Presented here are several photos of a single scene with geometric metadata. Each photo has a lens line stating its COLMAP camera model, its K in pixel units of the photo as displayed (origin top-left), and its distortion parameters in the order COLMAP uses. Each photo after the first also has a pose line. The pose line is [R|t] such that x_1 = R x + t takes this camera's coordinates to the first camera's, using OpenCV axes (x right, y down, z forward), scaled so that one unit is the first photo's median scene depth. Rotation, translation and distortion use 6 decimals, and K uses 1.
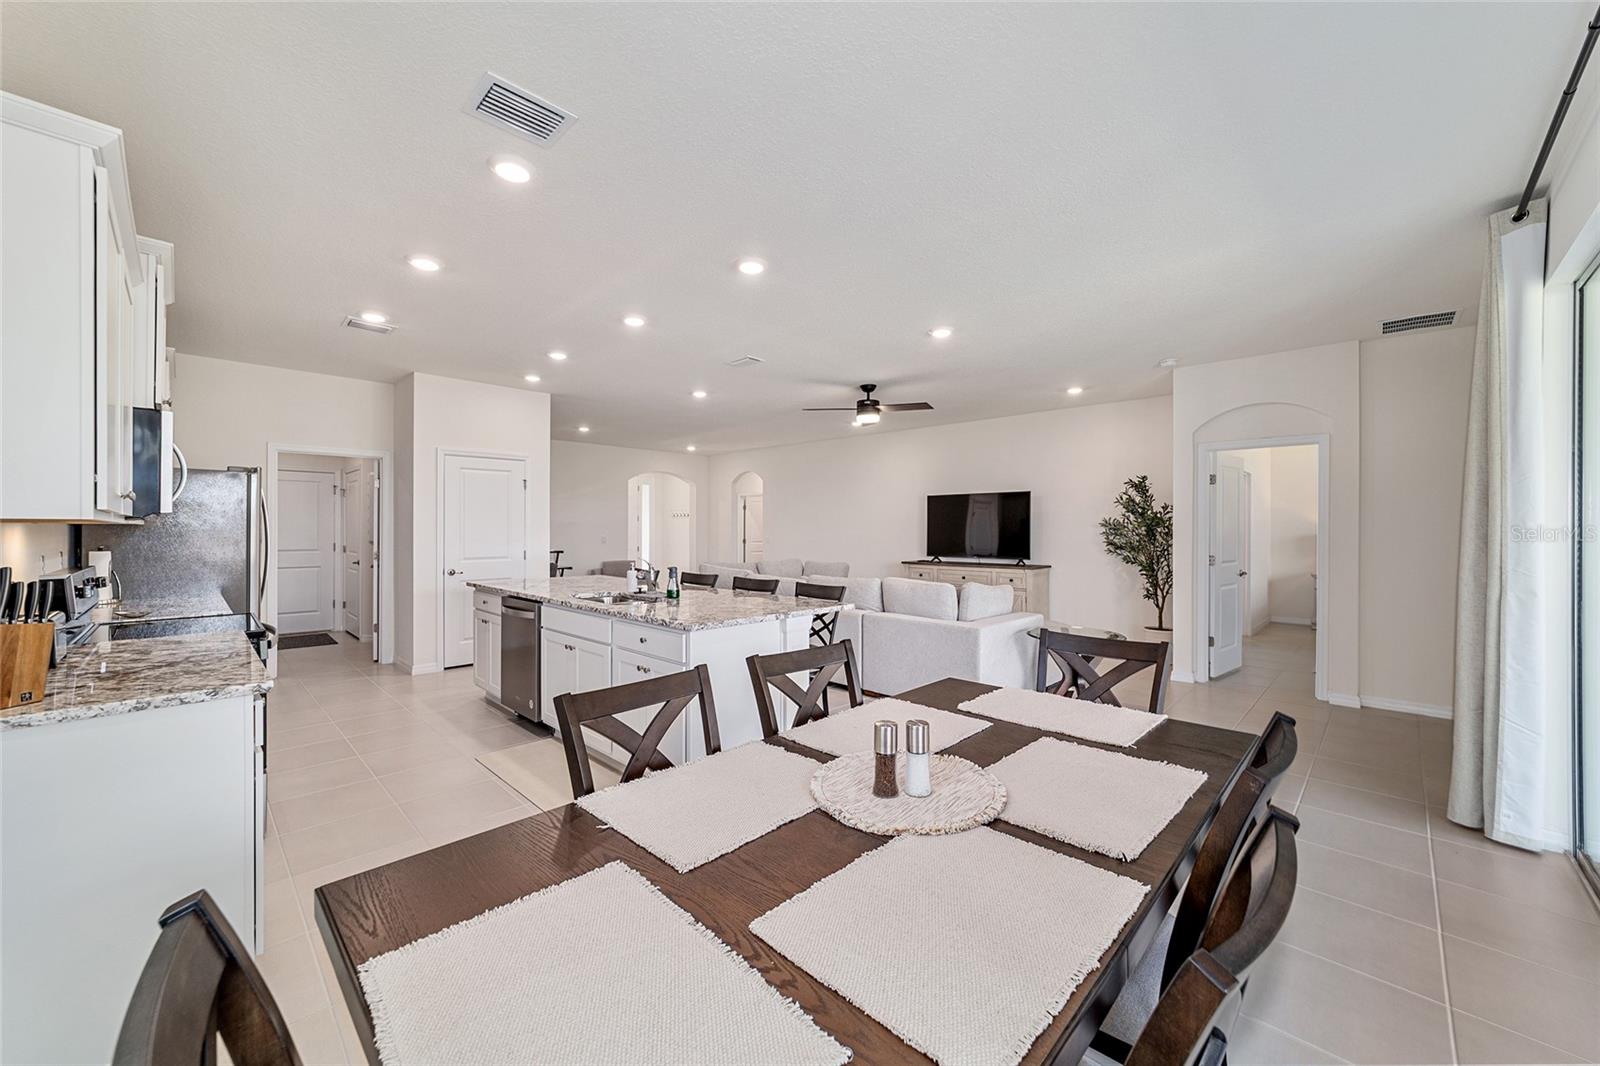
lens RADIAL K [[614.1, 0, 793.3], [0, 614.1, 530.5], [0, 0, 1]] dist [-0.019878, 0.008791]
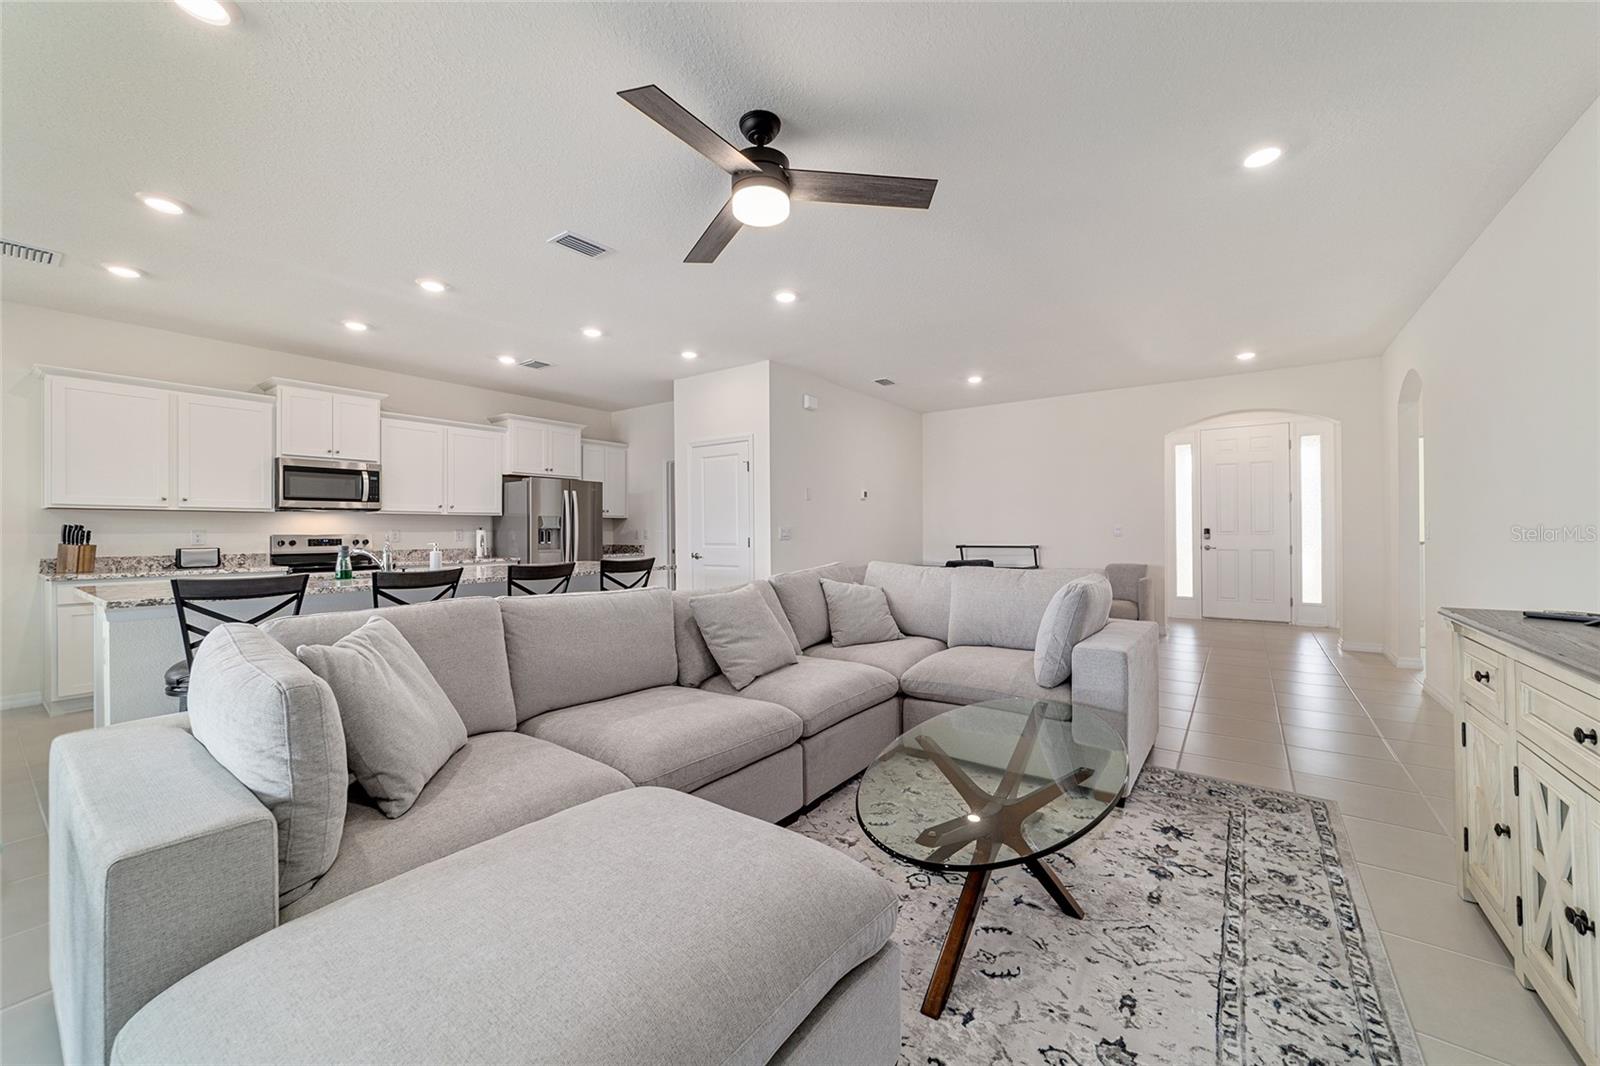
lens RADIAL K [[614.1, 0, 793.3], [0, 614.1, 530.5], [0, 0, 1]] dist [-0.019878, 0.008791]
pose [[0.151323, -0.004255, -0.988475, 0.449258], [0.003227, 0.999988, -0.003810, 0.023439], [0.988479, -0.002613, 0.151335, 0.852796]]
